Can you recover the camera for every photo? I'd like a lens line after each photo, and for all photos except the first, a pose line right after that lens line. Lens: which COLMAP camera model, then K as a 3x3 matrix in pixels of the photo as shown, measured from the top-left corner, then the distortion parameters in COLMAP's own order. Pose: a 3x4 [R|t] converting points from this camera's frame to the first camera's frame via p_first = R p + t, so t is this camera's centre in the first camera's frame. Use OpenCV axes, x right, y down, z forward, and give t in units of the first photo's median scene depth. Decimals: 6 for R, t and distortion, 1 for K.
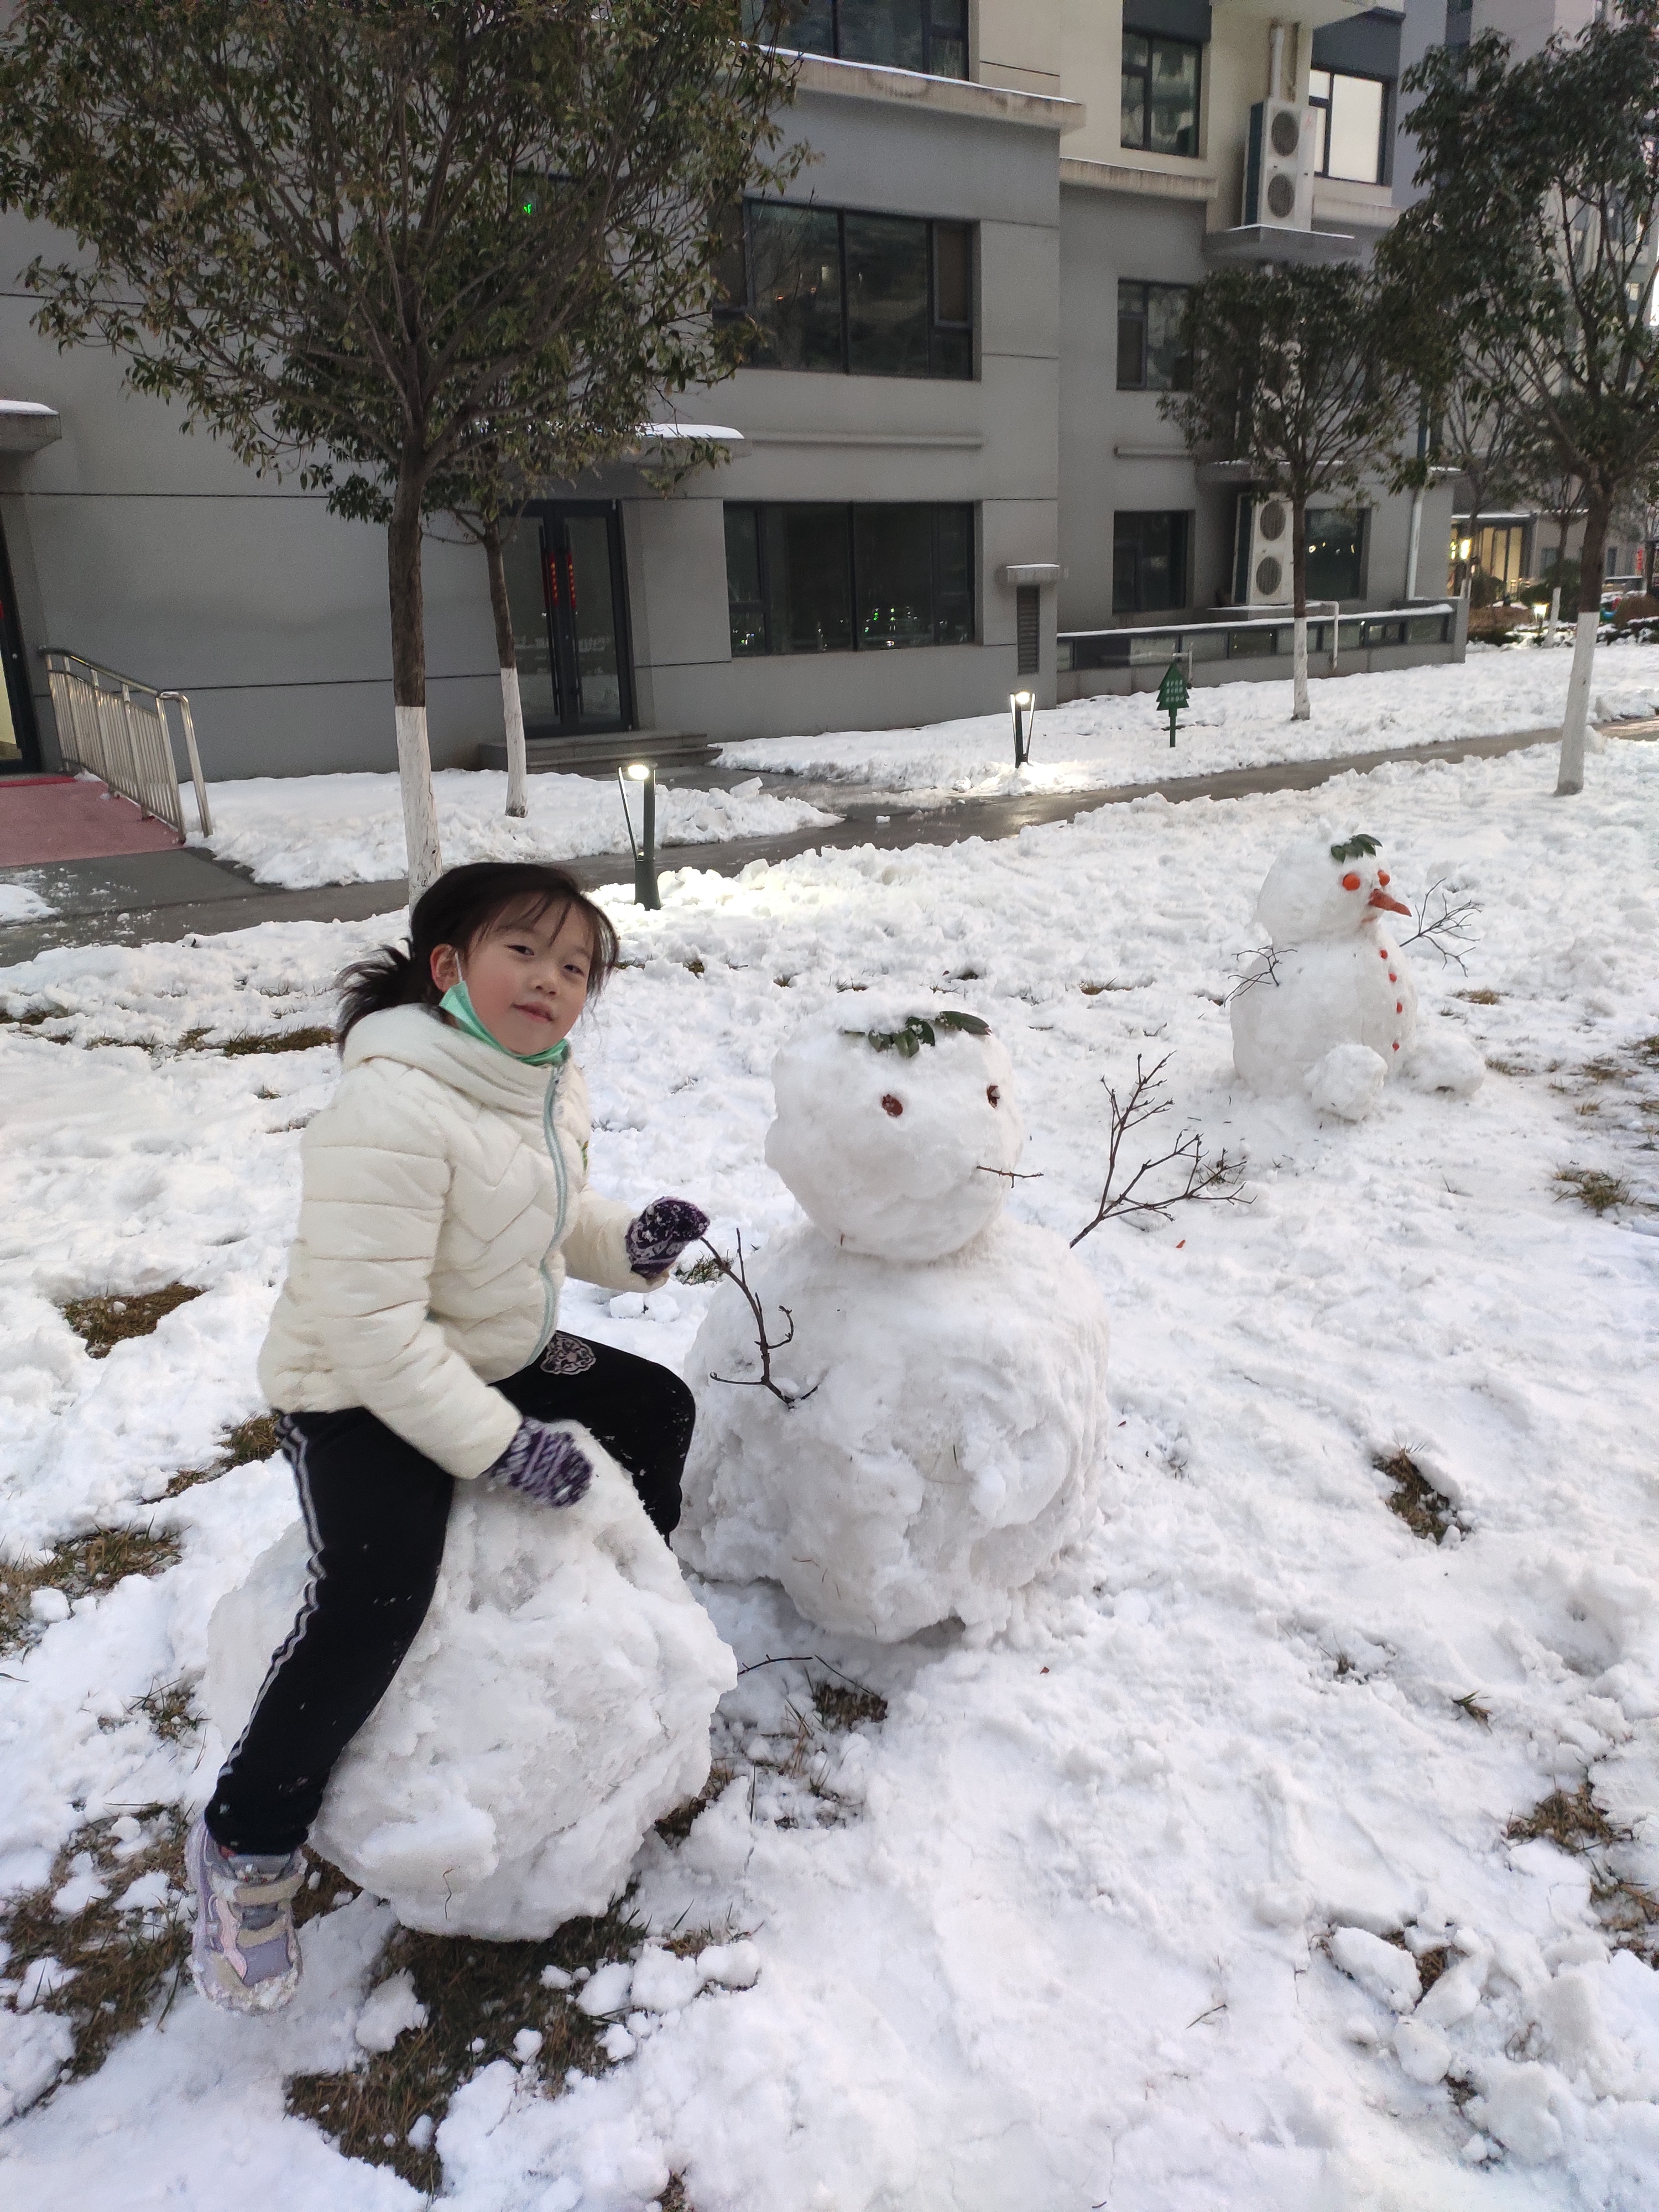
lens RADIAL K [[1626.1, 0, 829.5], [0, 1626.1, 1106.0], [0, 0, 1]] dist [0.071362, -0.082534]
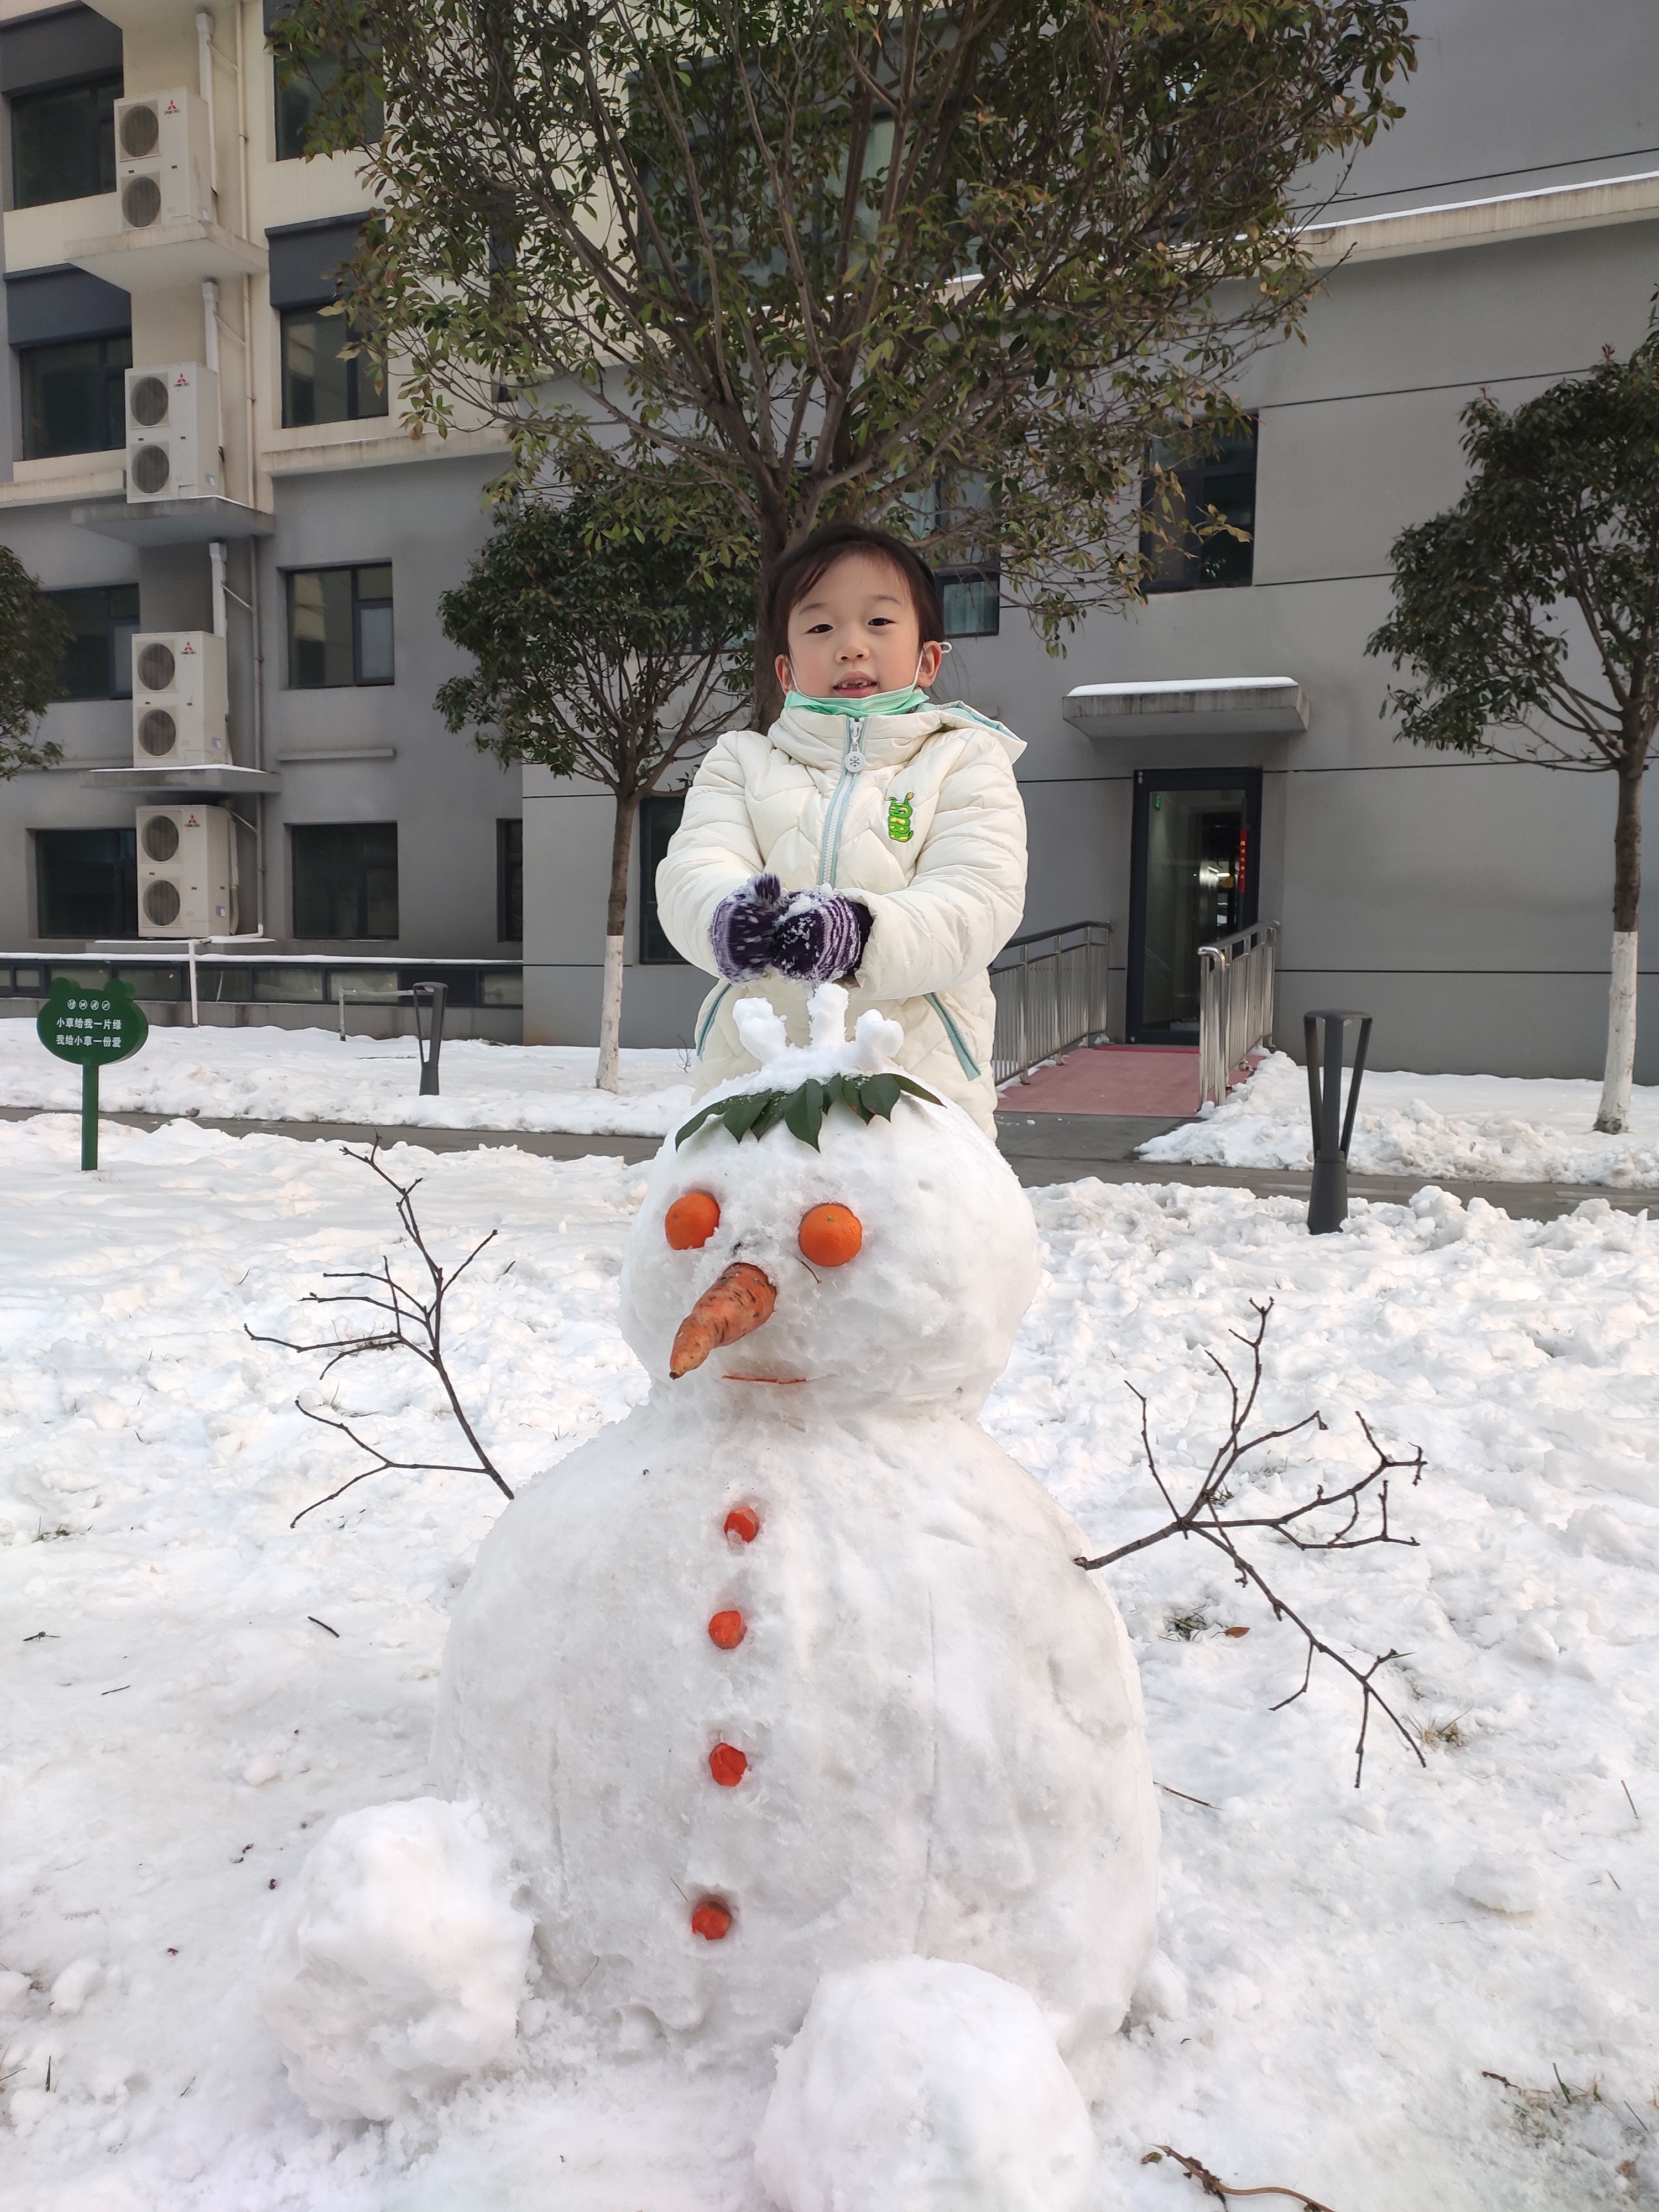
lens RADIAL K [[1626.1, 0, 829.5], [0, 1626.1, 1106.0], [0, 0, 1]] dist [0.071362, -0.082534]
pose [[0.573175, 0.107713, -0.812323, 0.215777], [-0.267538, 0.961597, -0.061269, -0.057866], [0.774528, 0.252445, 0.579981, 0.343287]]
